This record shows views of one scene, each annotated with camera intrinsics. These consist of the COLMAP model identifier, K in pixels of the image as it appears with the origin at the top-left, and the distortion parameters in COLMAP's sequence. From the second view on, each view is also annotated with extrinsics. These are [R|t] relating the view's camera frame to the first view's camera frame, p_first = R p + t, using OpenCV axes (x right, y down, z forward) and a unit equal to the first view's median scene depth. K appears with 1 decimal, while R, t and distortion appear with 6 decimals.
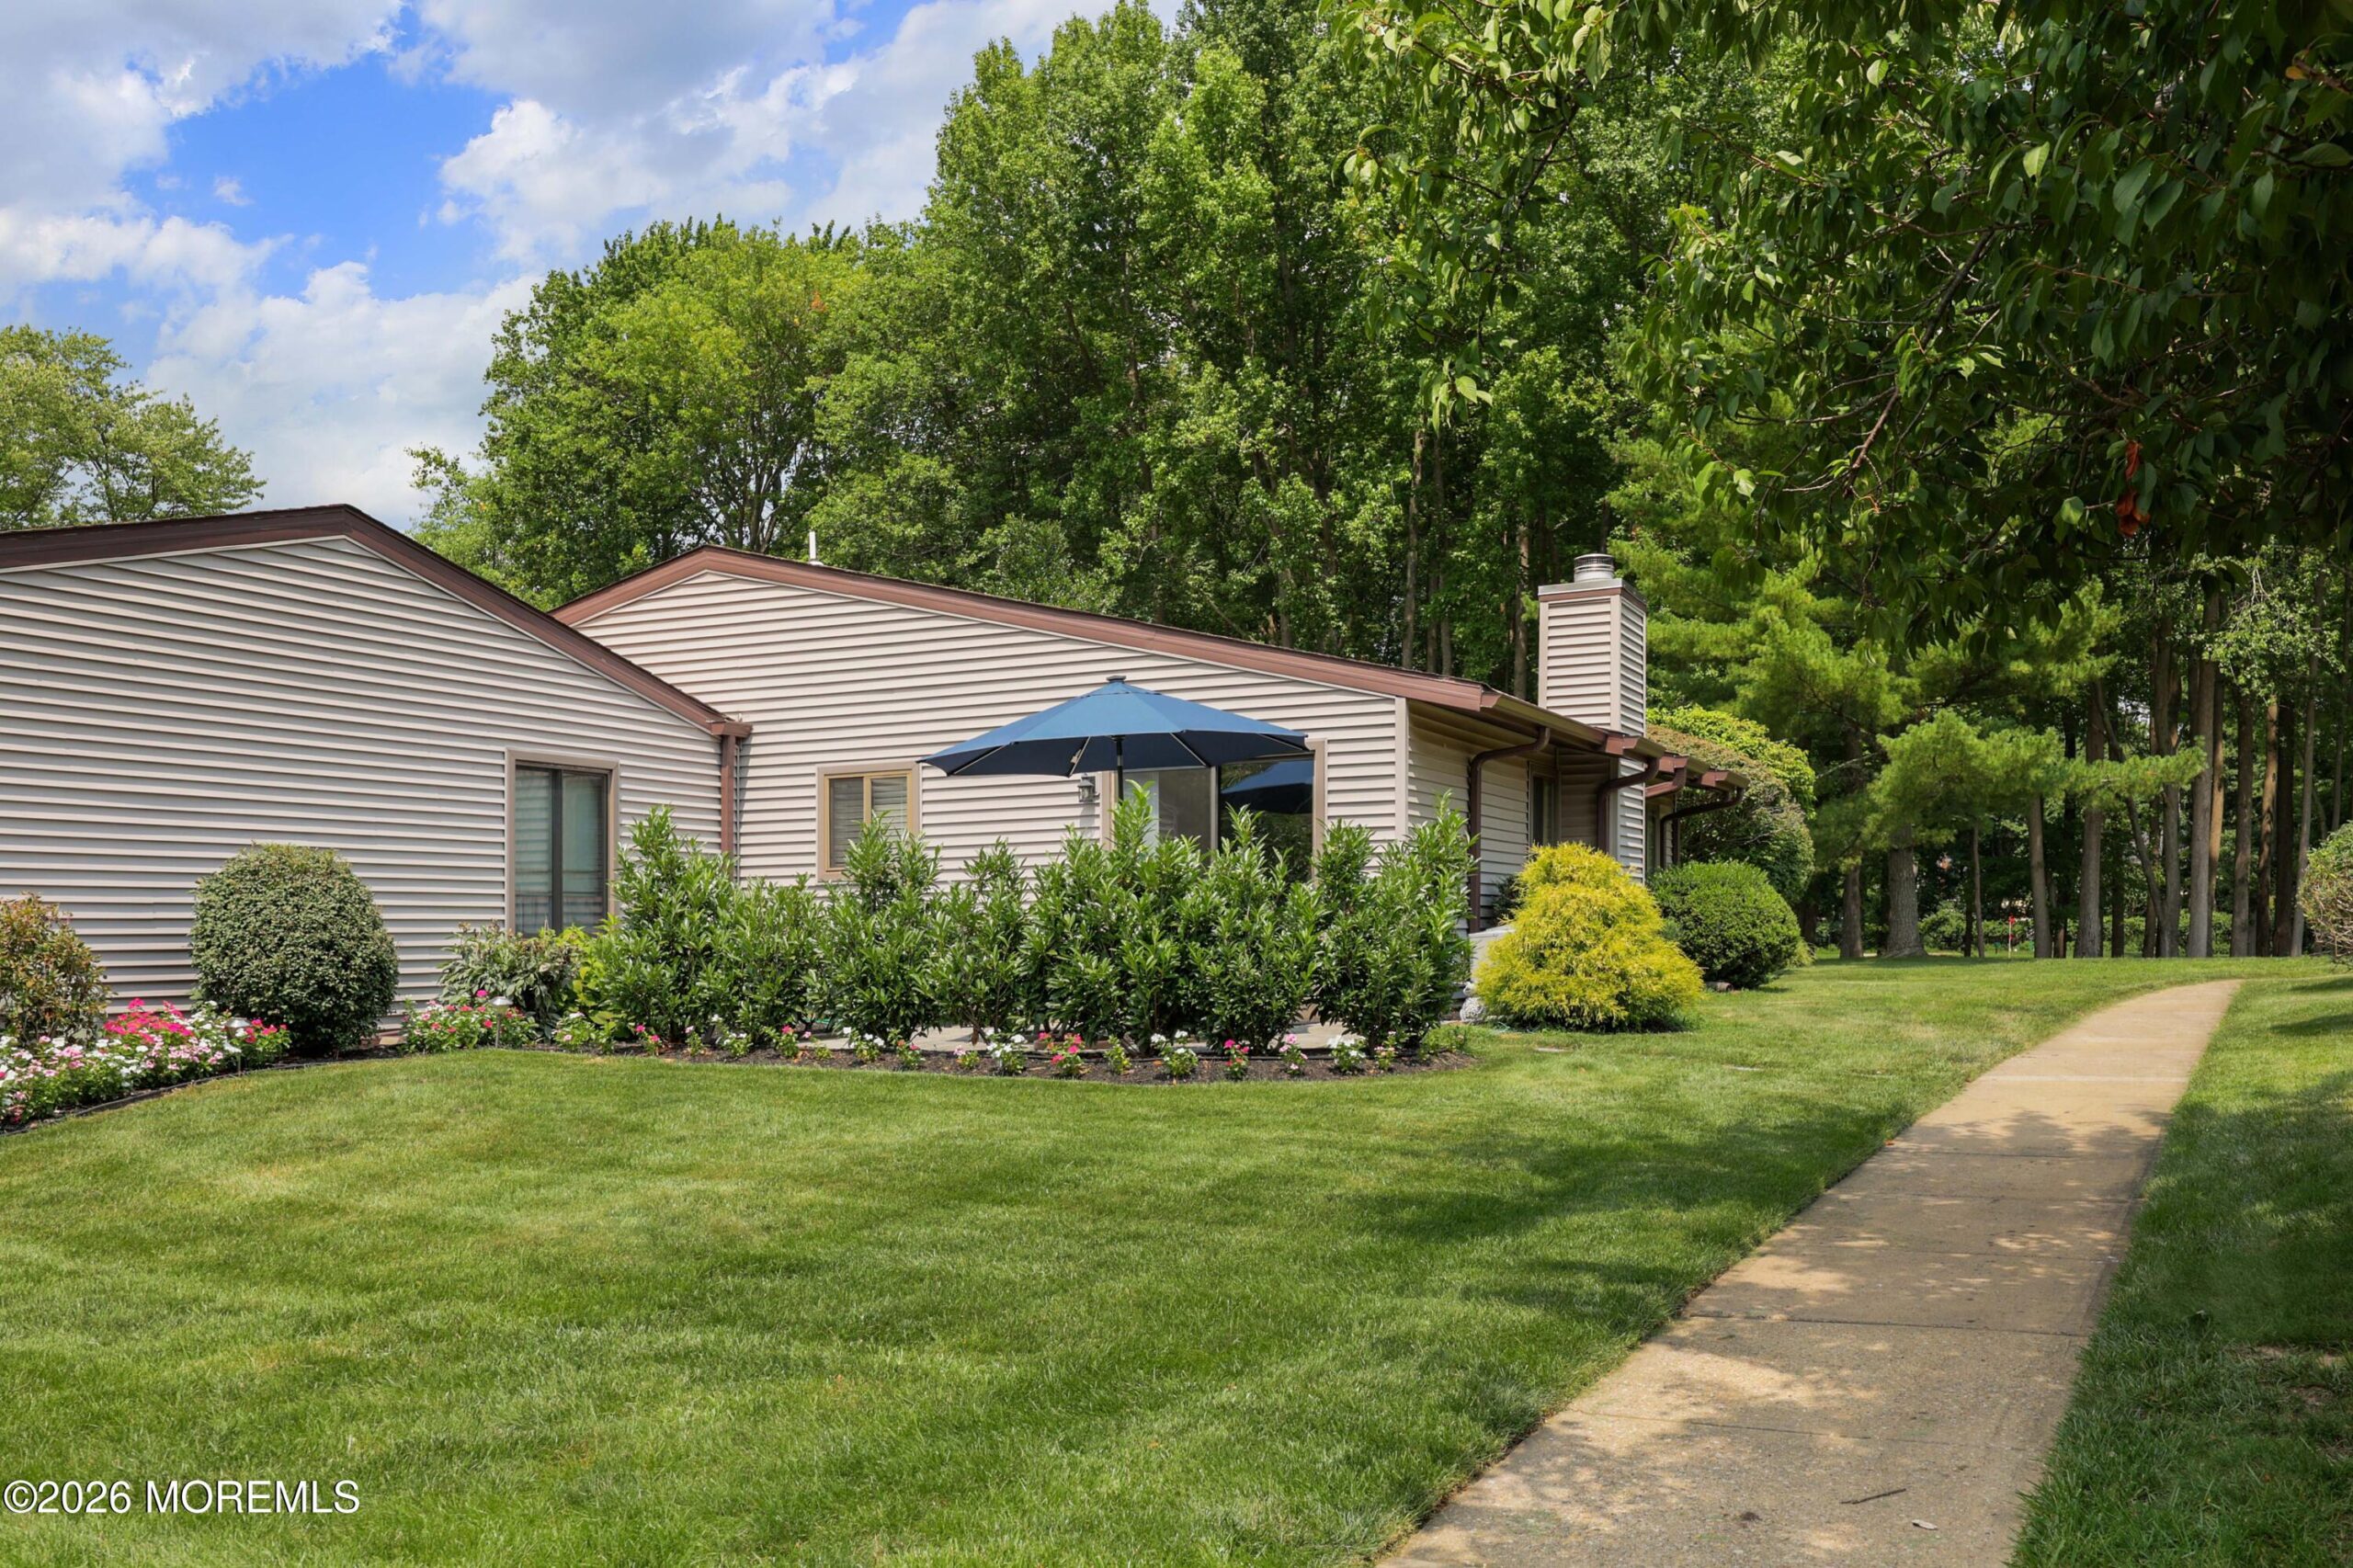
lens RADIAL K [[2086.8, 0, 1087.2], [0, 2086.8, 992.3], [0, 0, 1]] dist [0.004836, 0.001040]
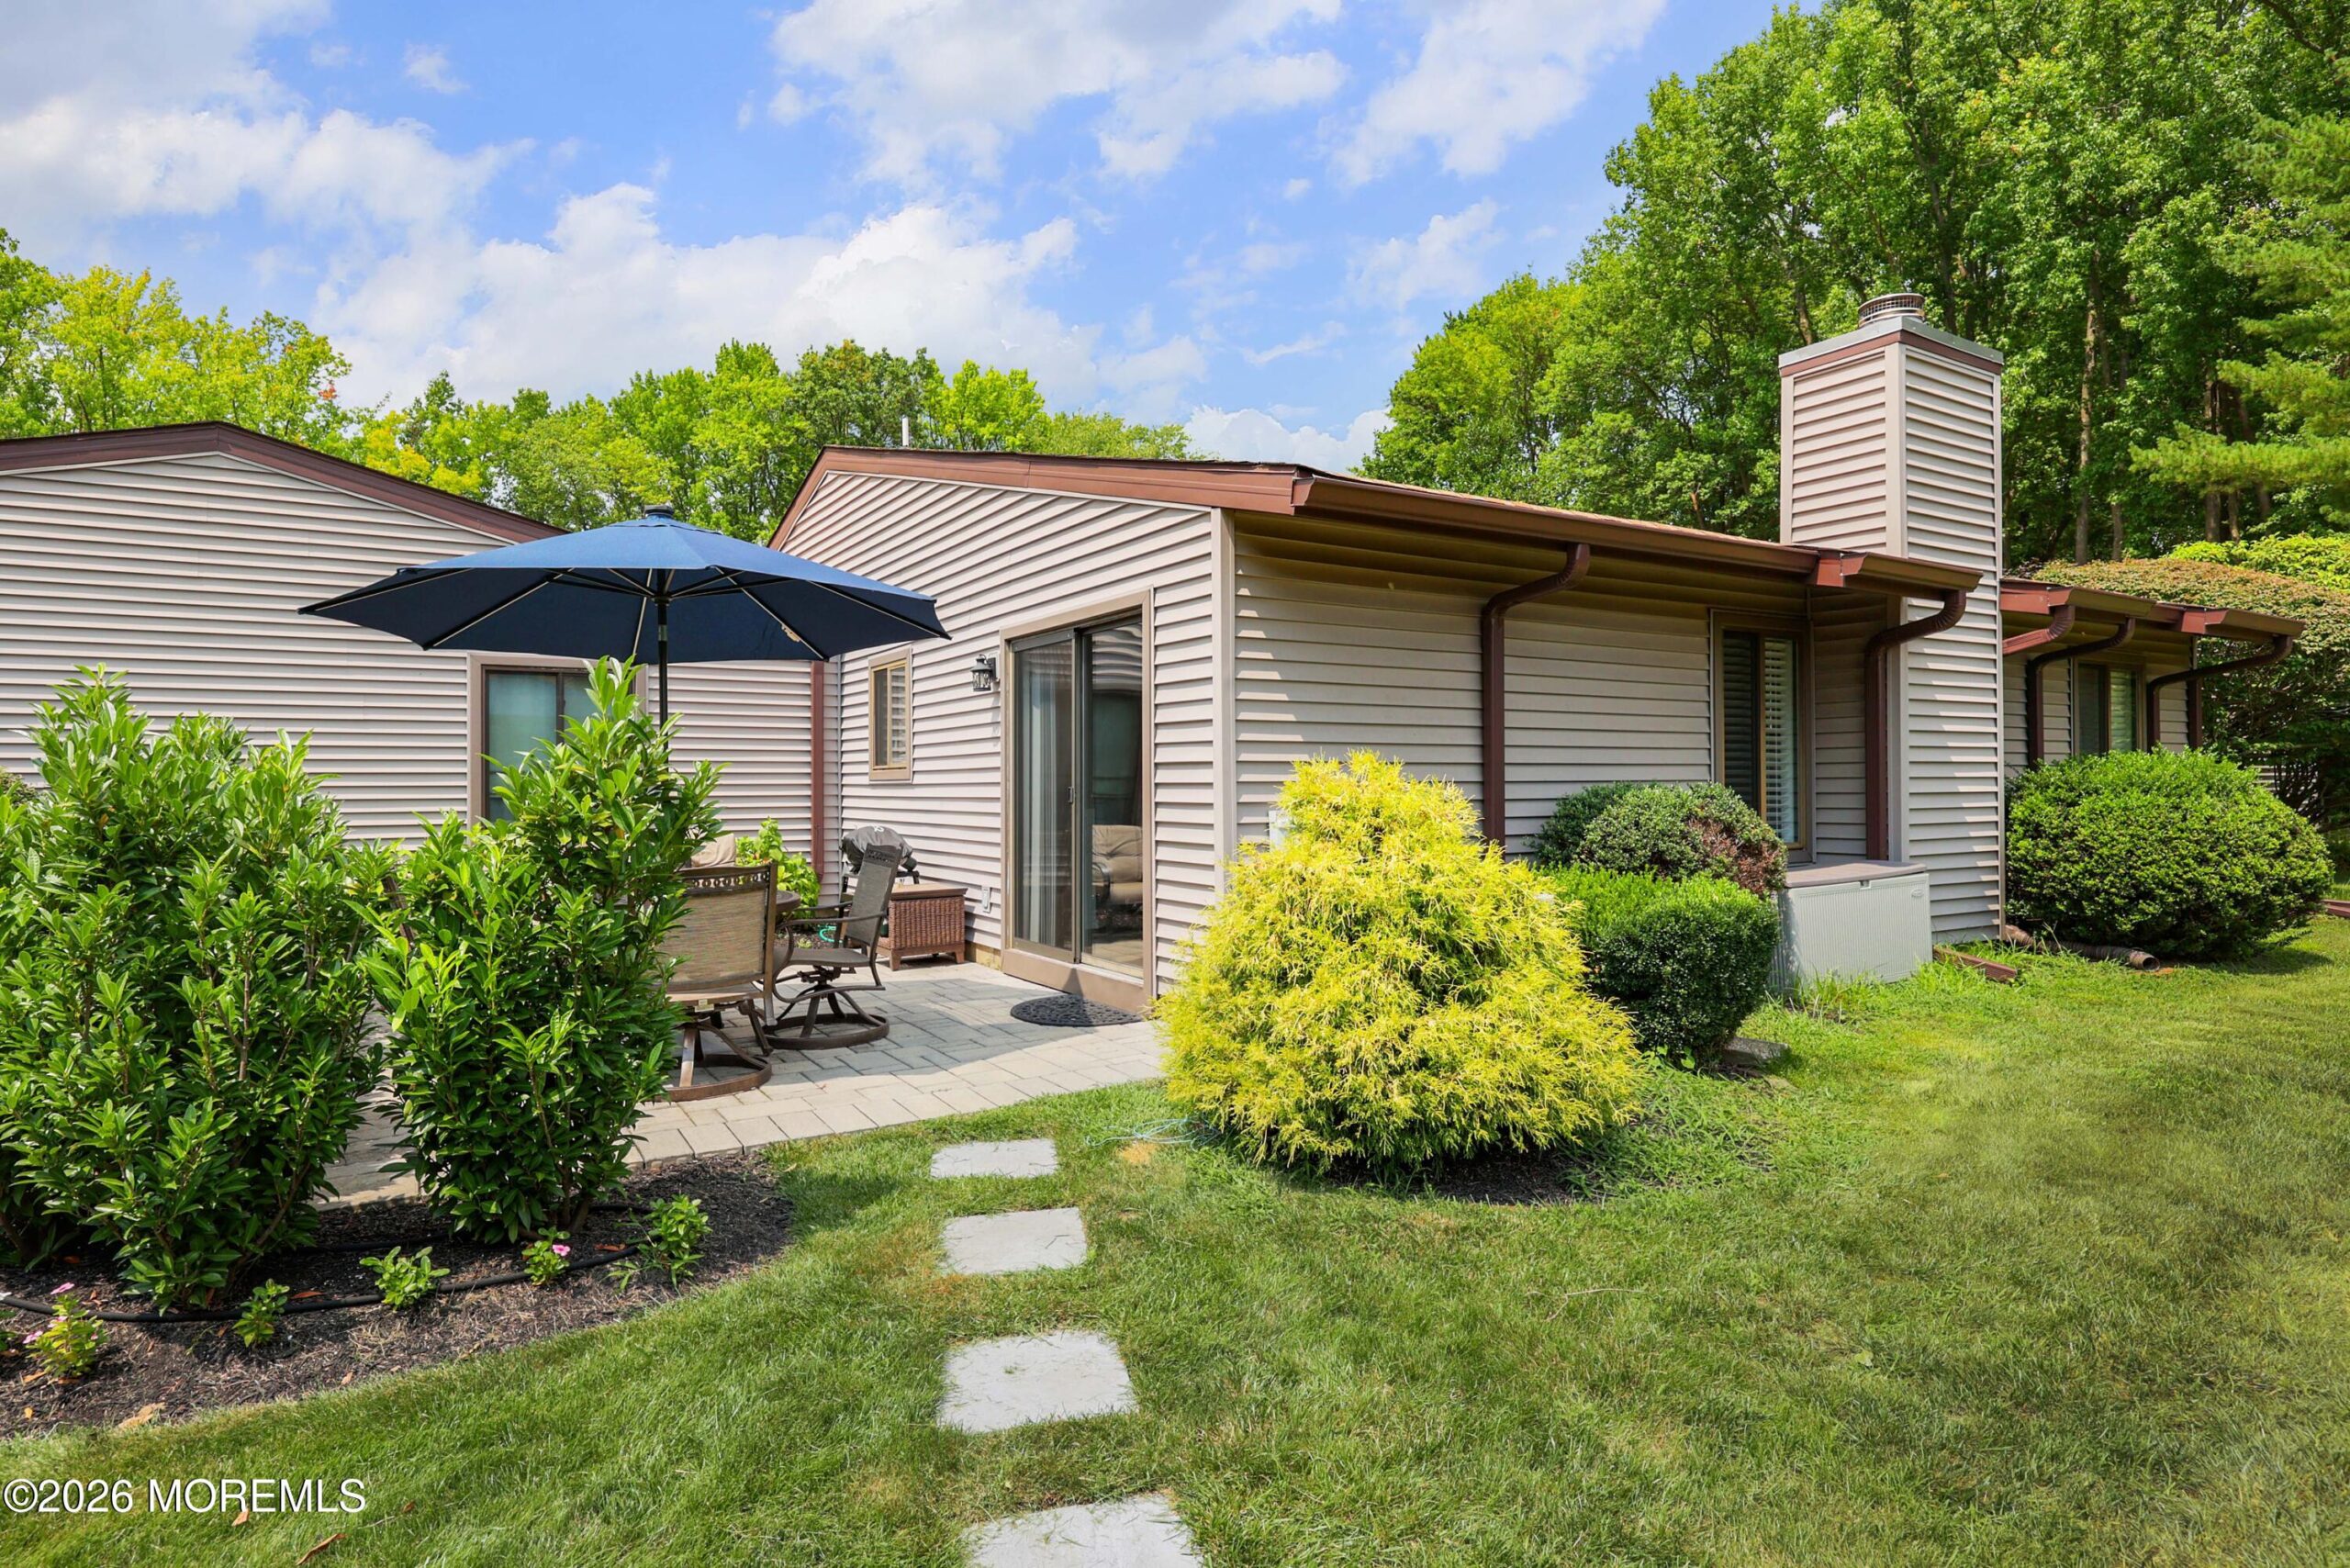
lens RADIAL K [[1243.5, 0, 1156.2], [0, 1243.5, 767.8], [0, 0, 1]] dist [0.003514, -0.000183]
pose [[0.841109, 0.006501, -0.540826, 0.175720], [-0.020826, 0.999575, -0.020374, -0.030522], [0.540464, 0.028400, 0.840888, 0.363835]]
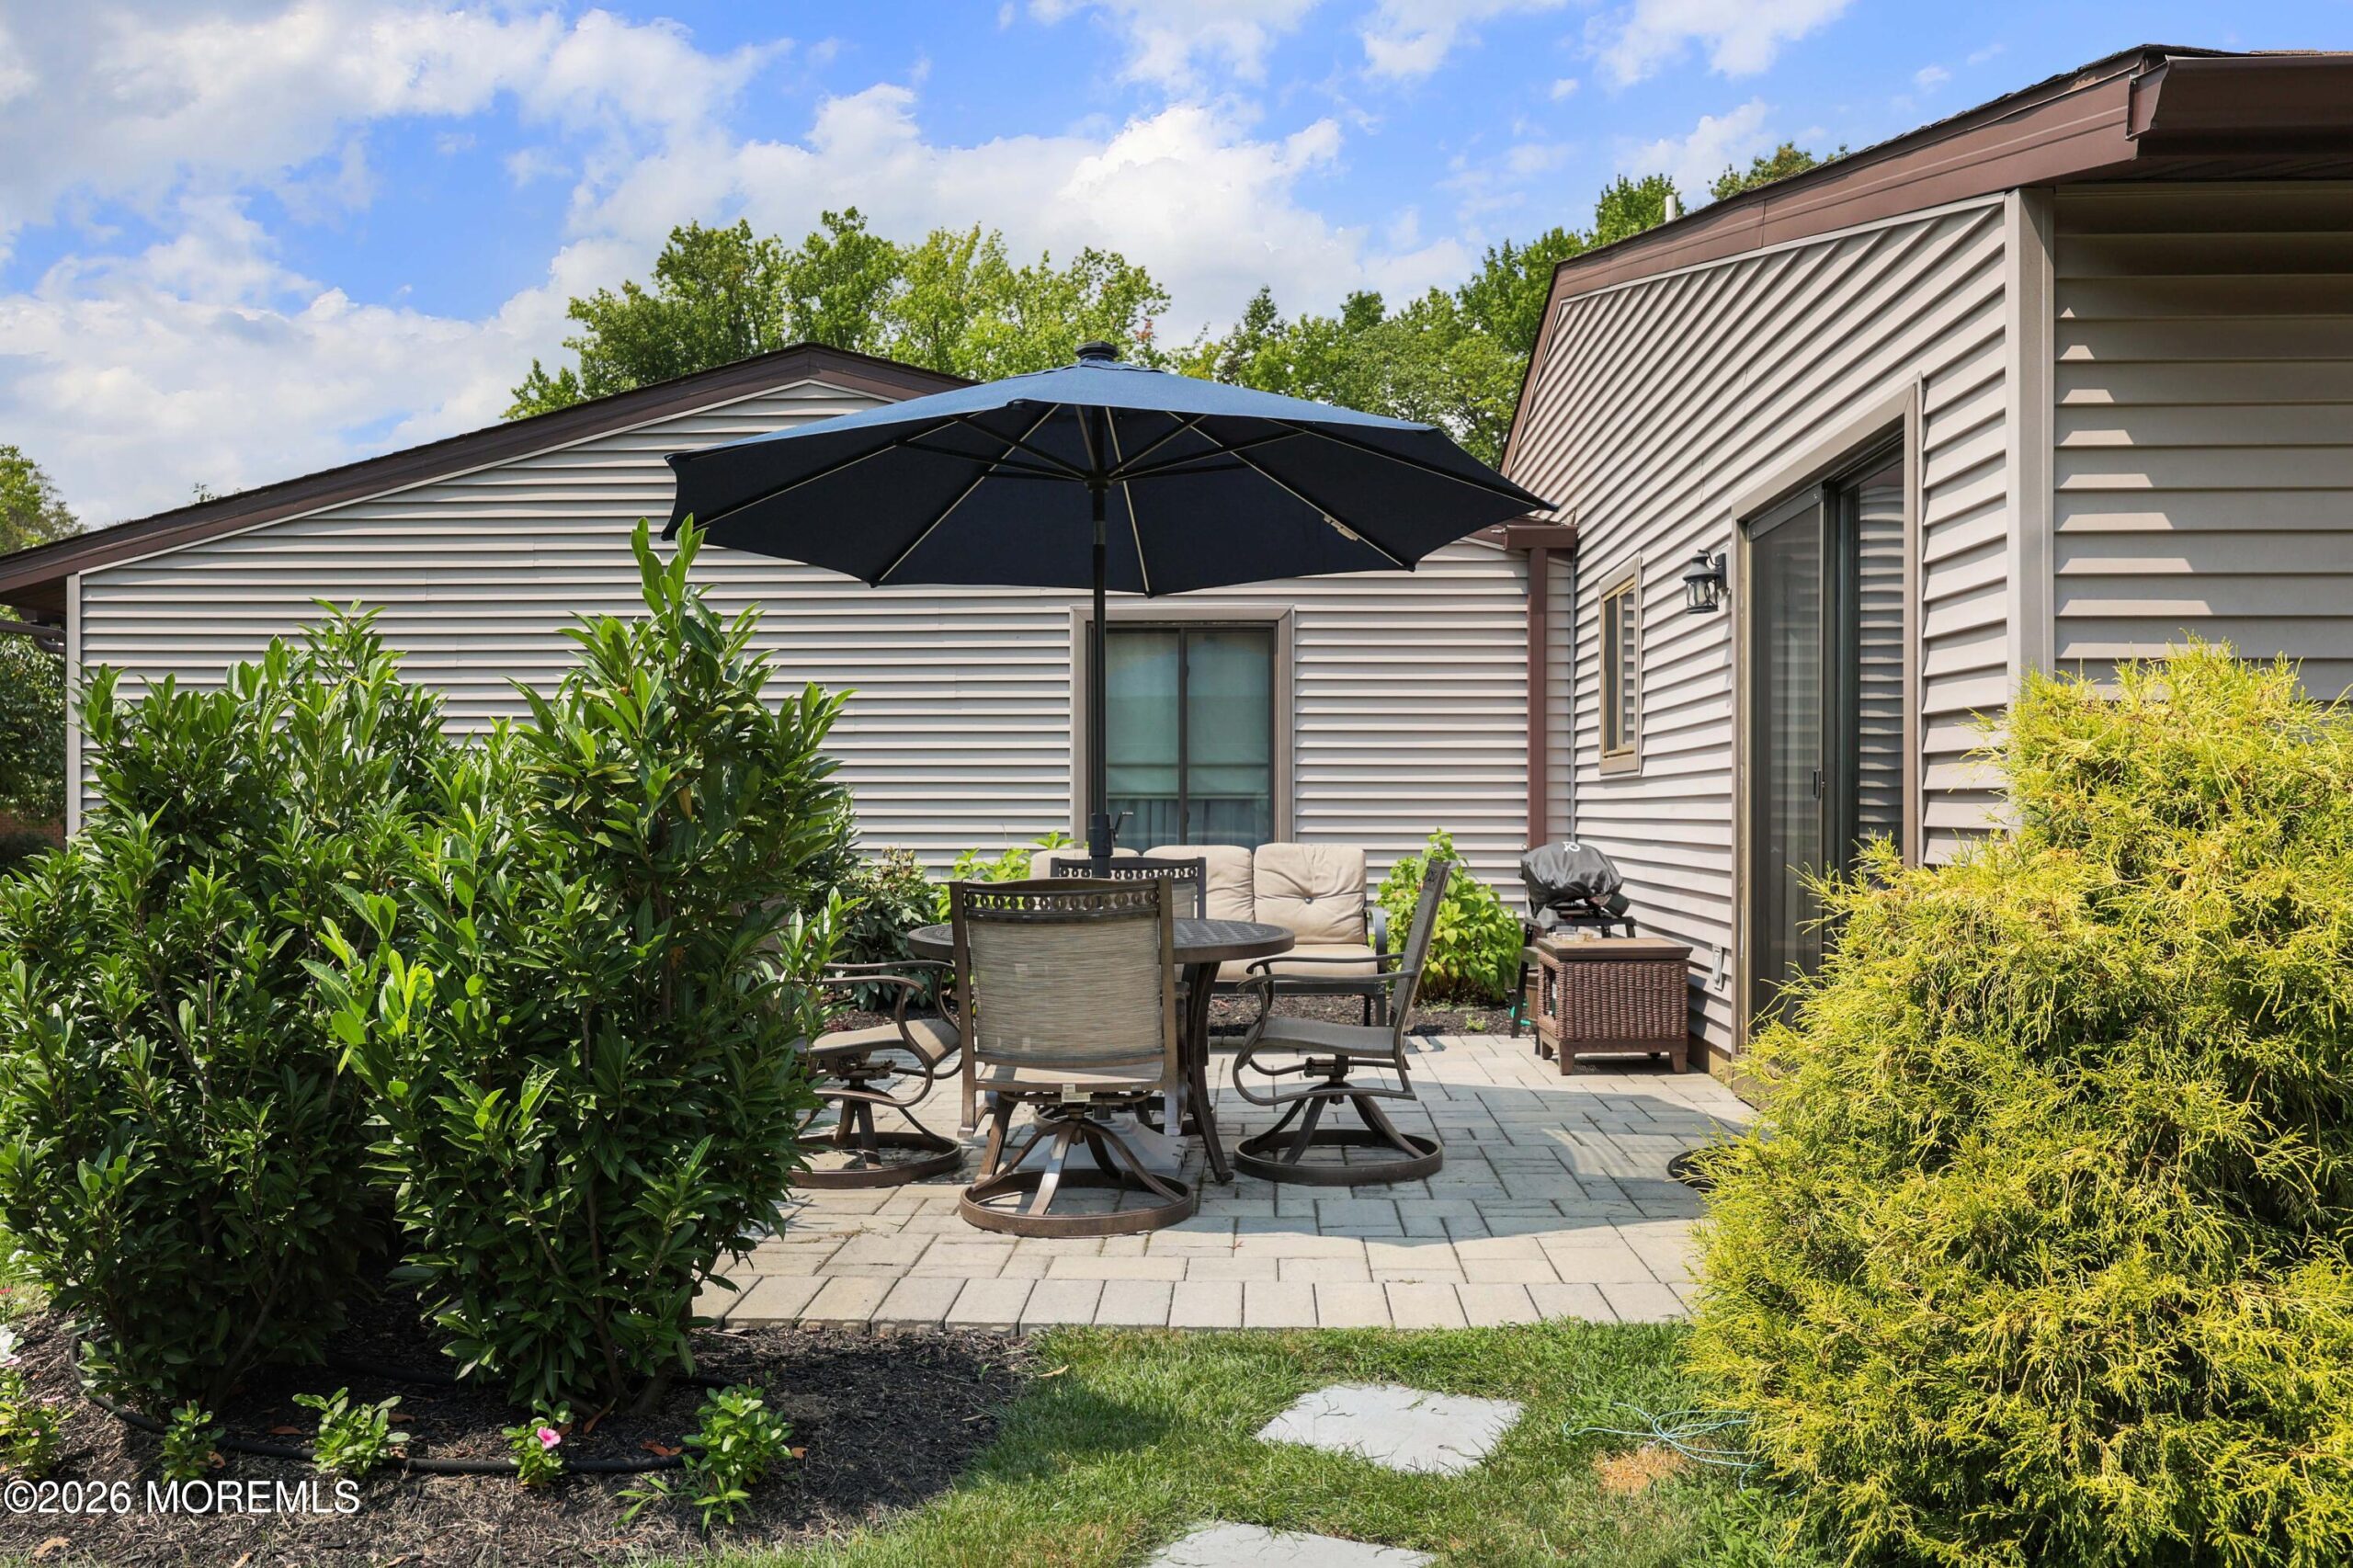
lens RADIAL K [[1776.0, 0, 1176.5], [0, 1776.0, 784.0], [0, 0, 1]] dist [0.003316, 0.002899]
pose [[0.398487, 0.005041, -0.917160, 0.178968], [-0.026651, 0.999626, -0.006085, -0.026864], [0.916787, 0.026868, 0.398472, 0.417593]]
